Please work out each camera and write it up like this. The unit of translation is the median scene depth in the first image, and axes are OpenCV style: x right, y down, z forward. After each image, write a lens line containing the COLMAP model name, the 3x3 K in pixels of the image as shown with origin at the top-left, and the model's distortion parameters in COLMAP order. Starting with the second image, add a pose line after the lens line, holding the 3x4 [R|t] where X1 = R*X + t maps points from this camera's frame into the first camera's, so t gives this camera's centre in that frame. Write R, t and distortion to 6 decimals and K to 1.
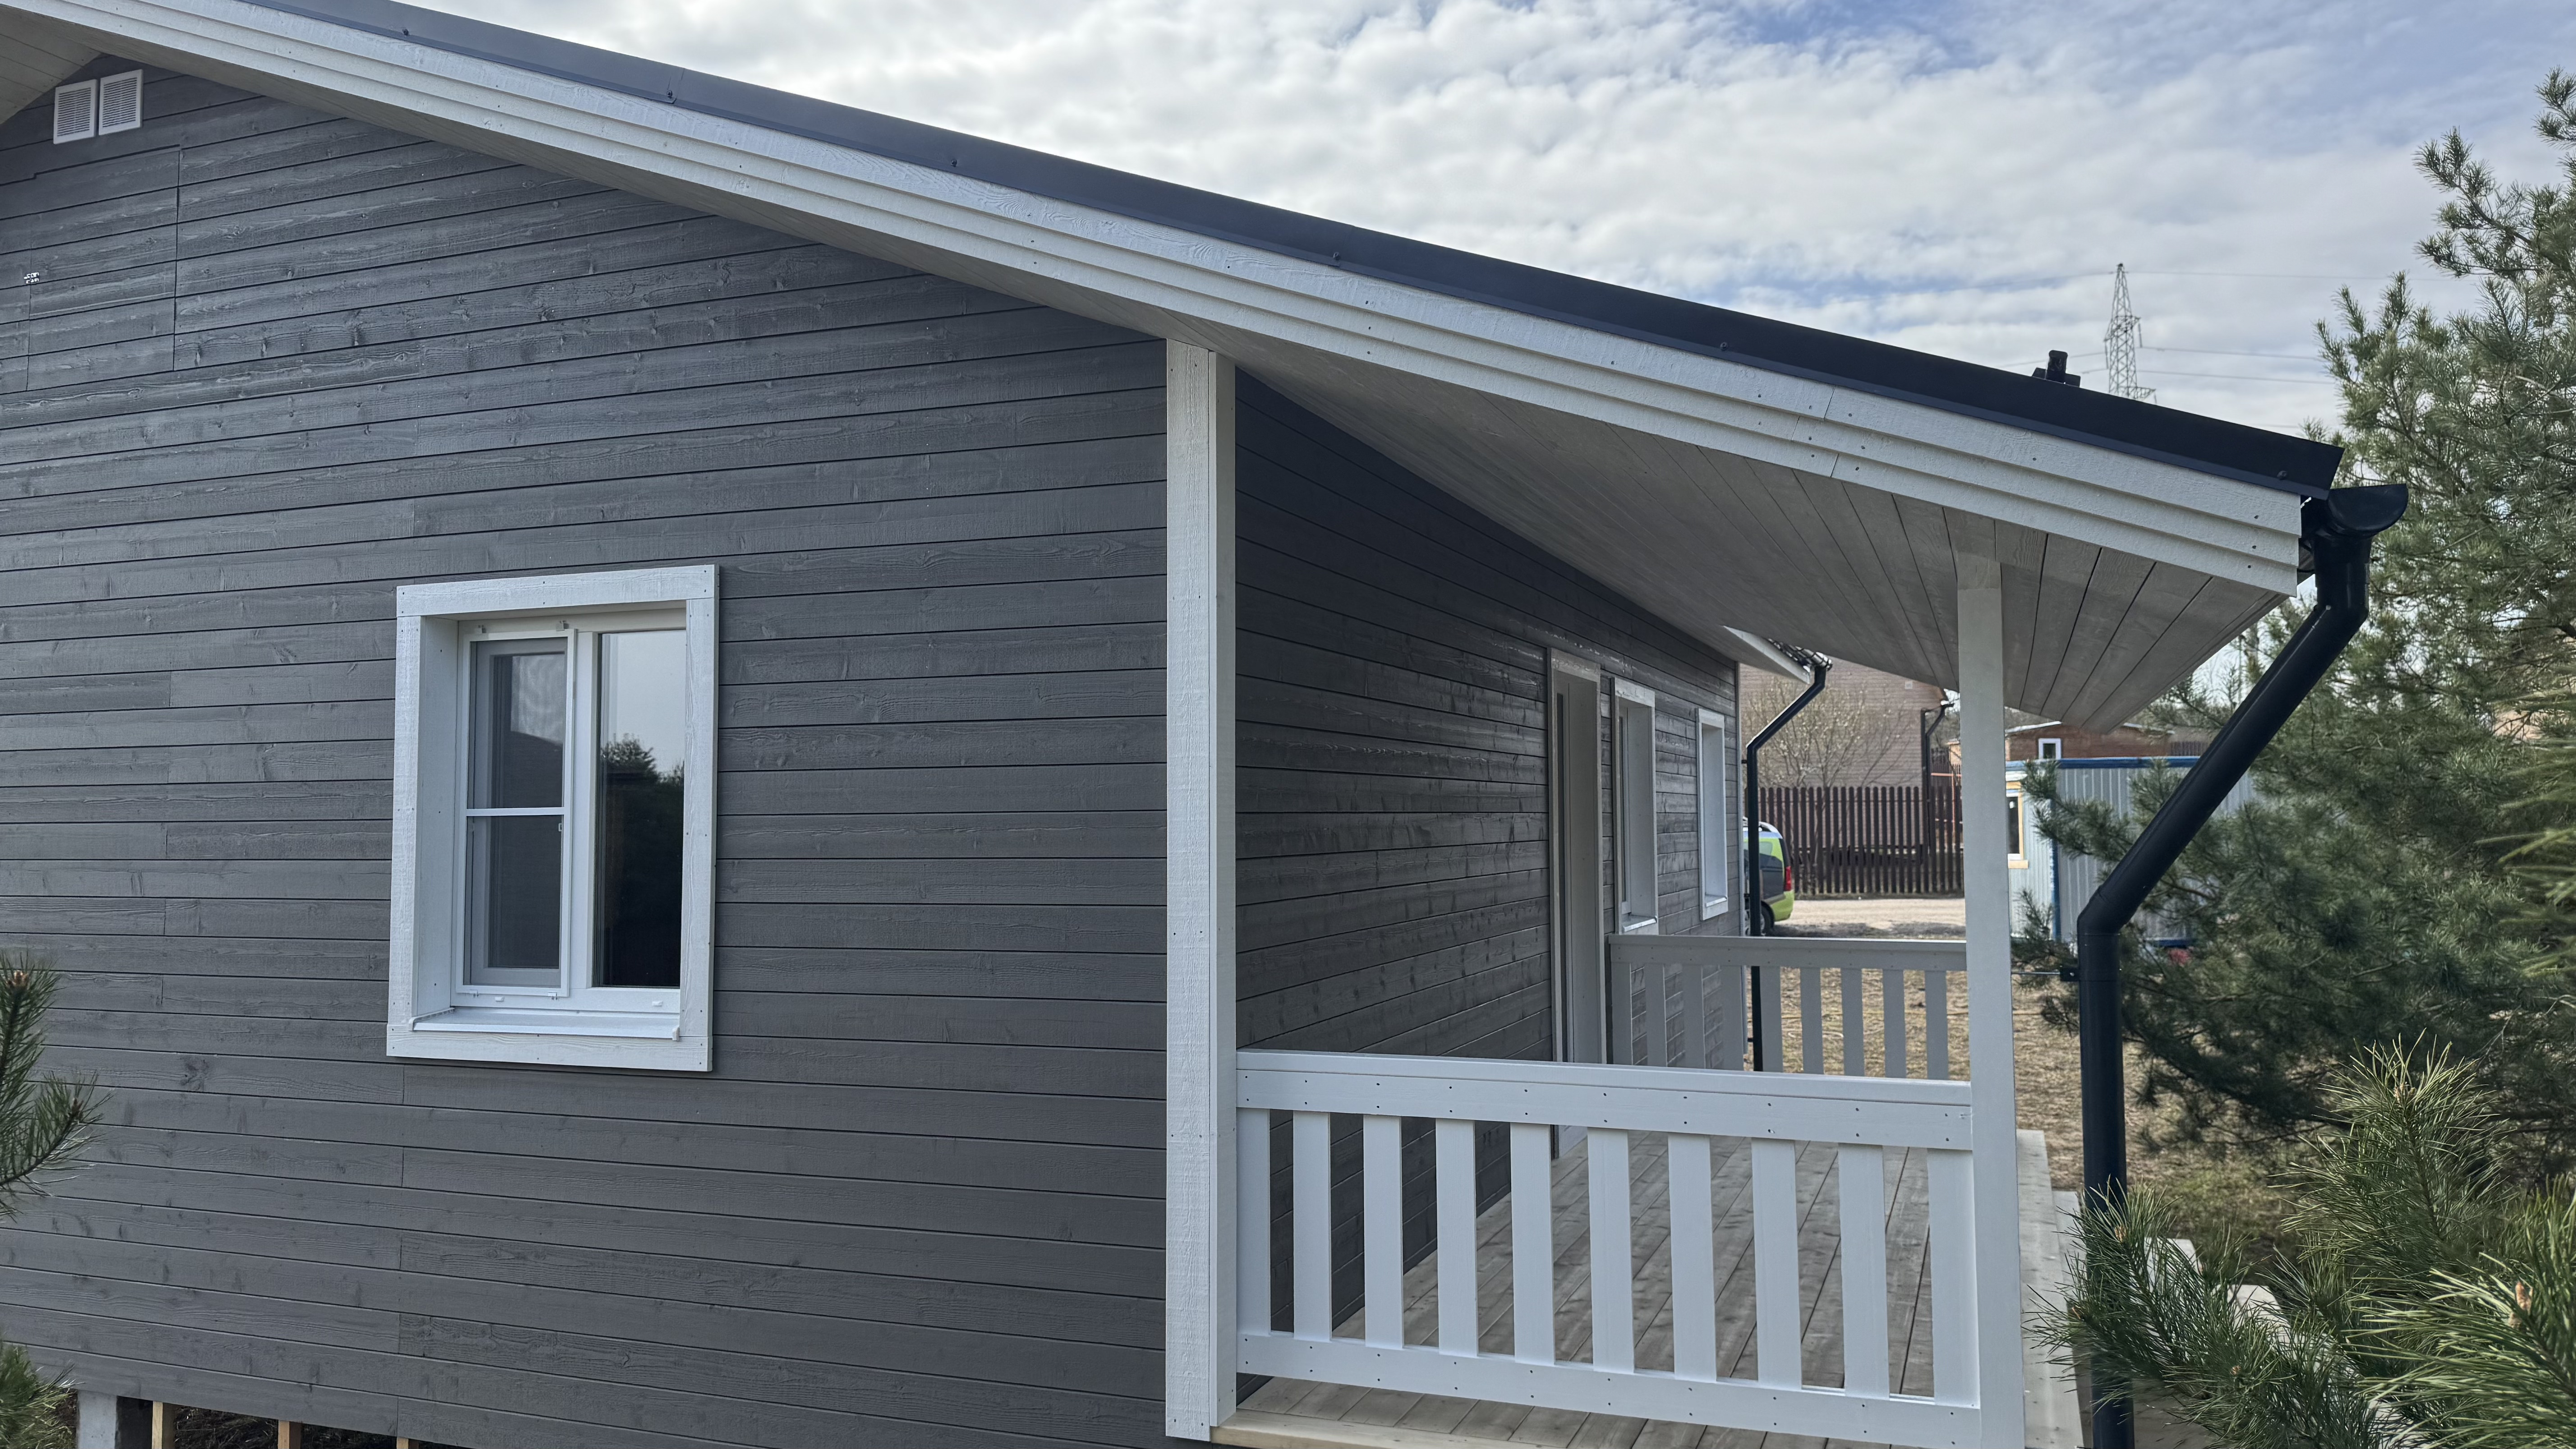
lens RADIAL K [[1857.5, 0, 1279.0], [0, 1857.5, 740.8], [0, 0, 1]] dist [0.004295, -0.031735]
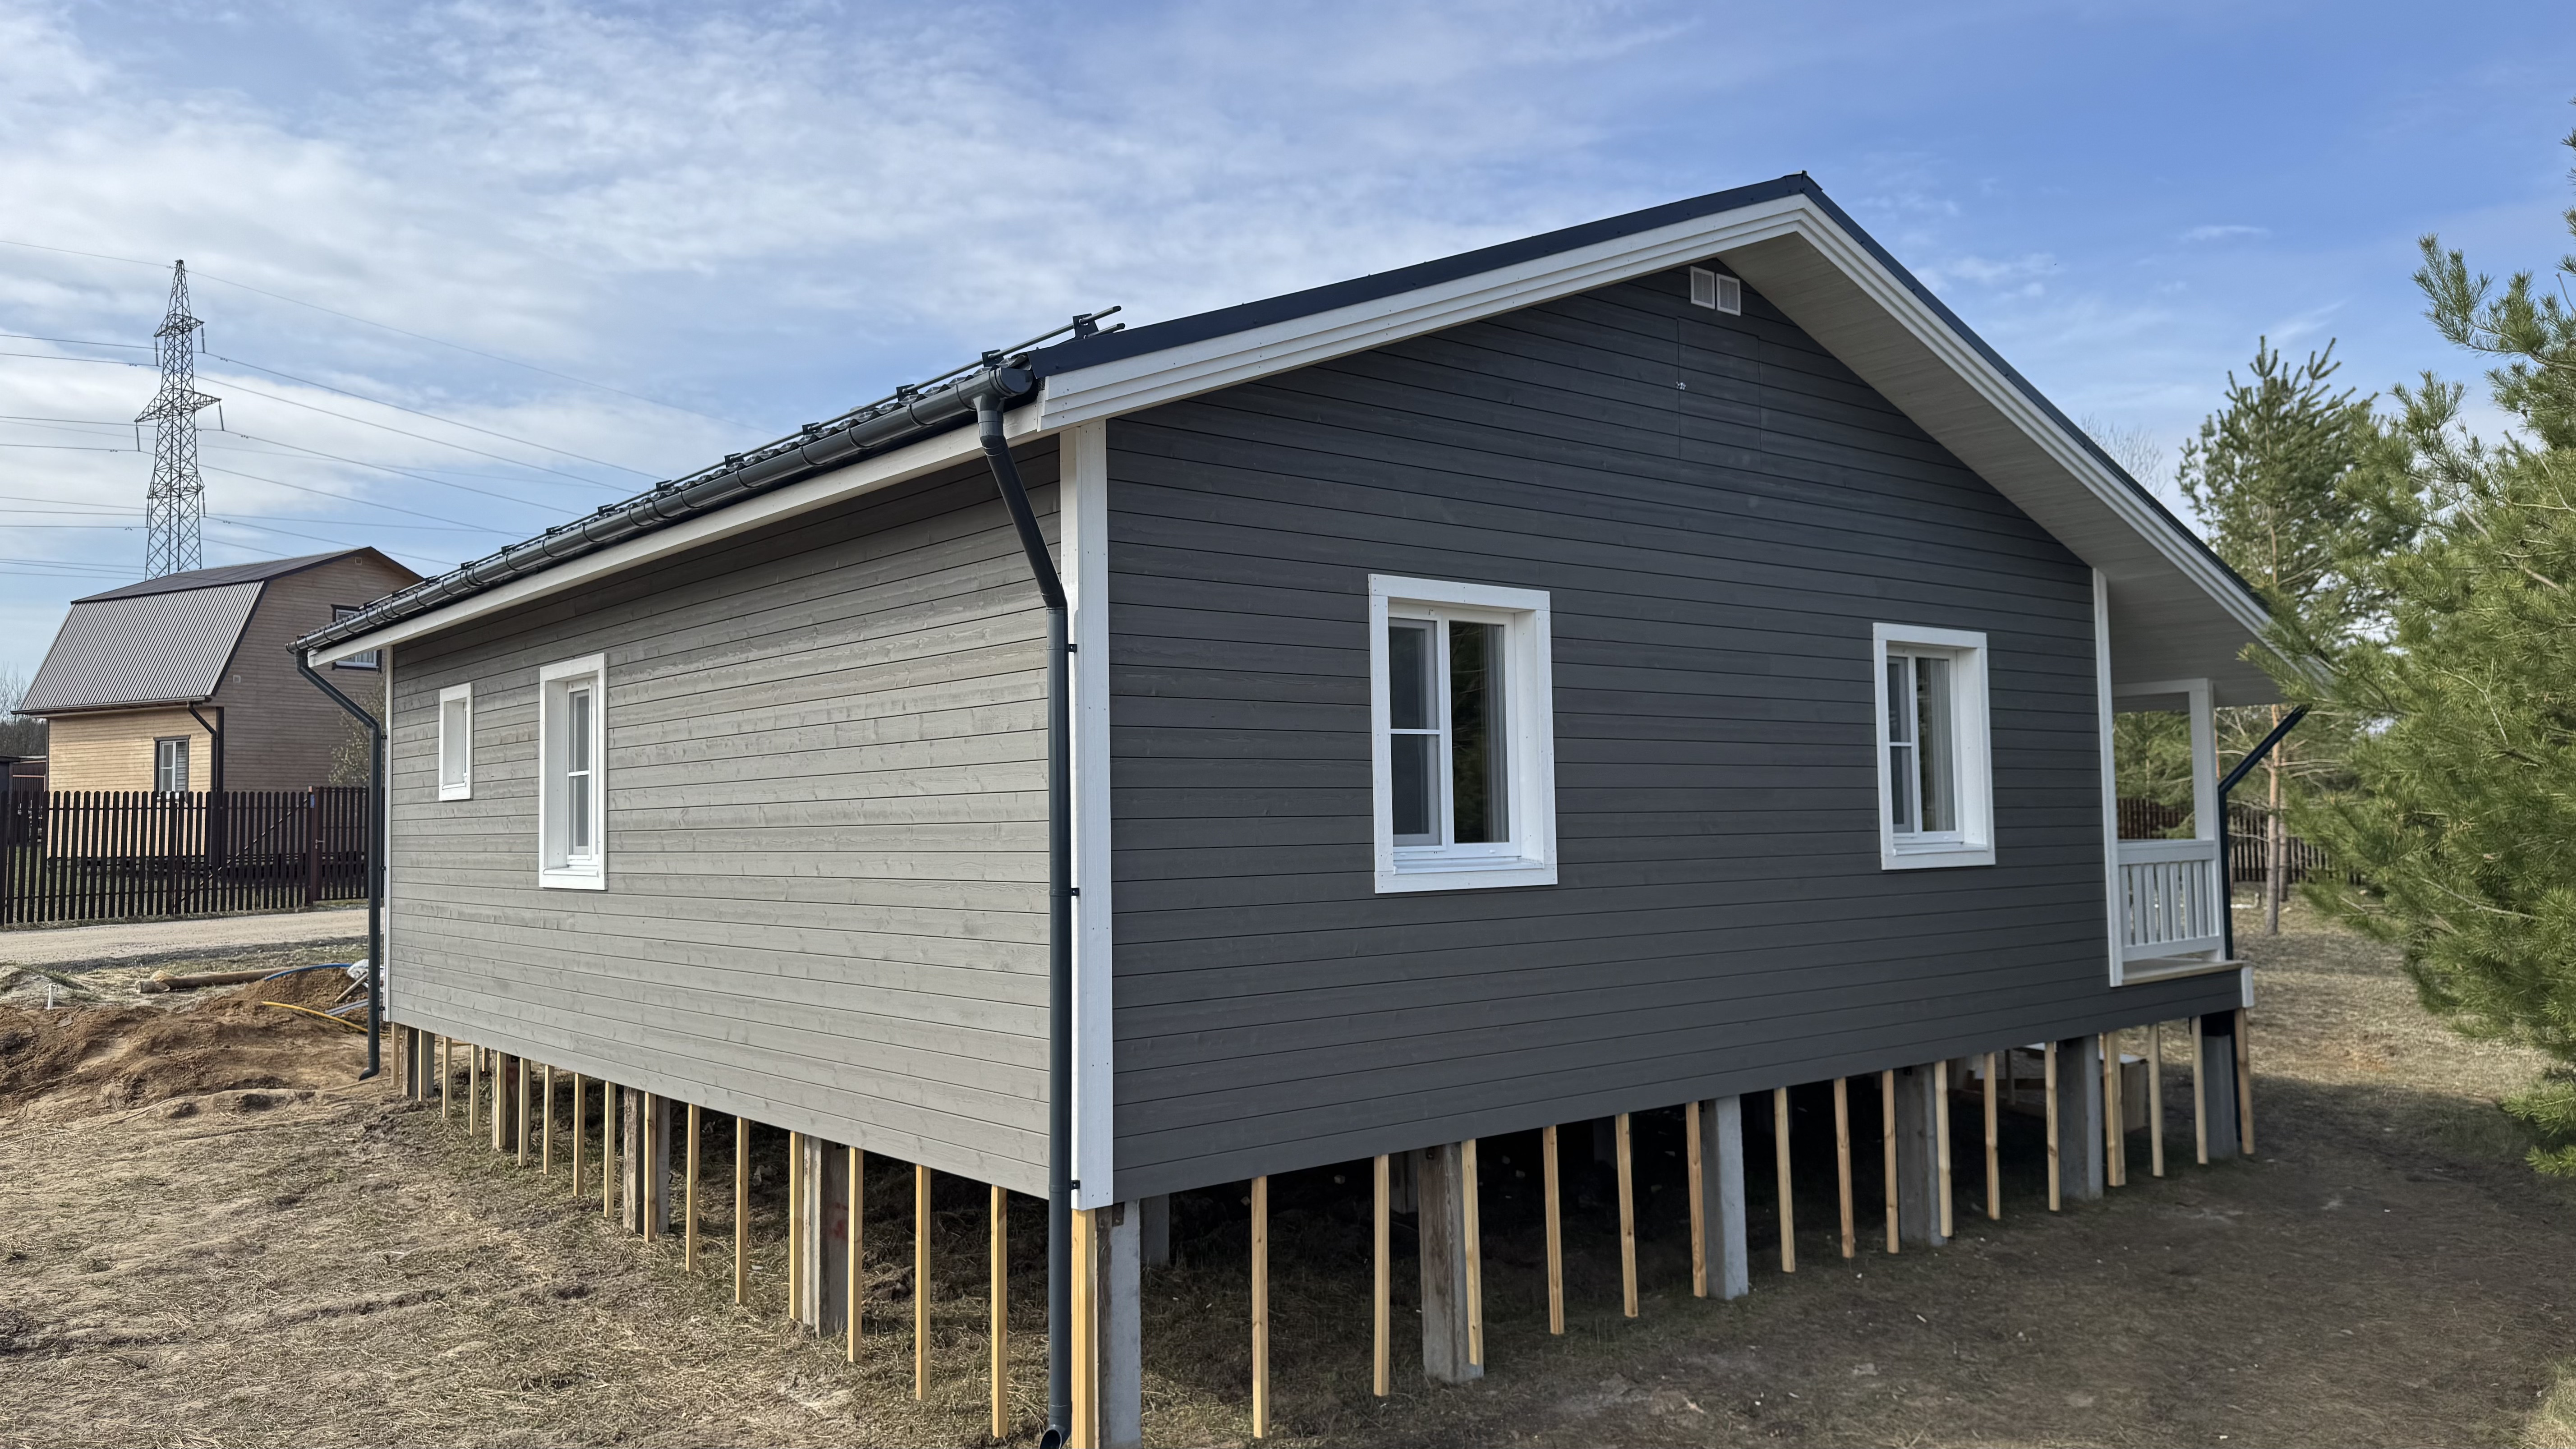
lens RADIAL K [[1907.5, 0, 1288.0], [0, 1907.5, 724.5], [0, 0, 1]] dist [0.001931, -0.006149]
pose [[0.500643, 0.043628, 0.864553, -2.529906], [-0.030017, 0.999004, -0.033030, 0.106264], [-0.865133, -0.009415, 0.501454, 0.558363]]
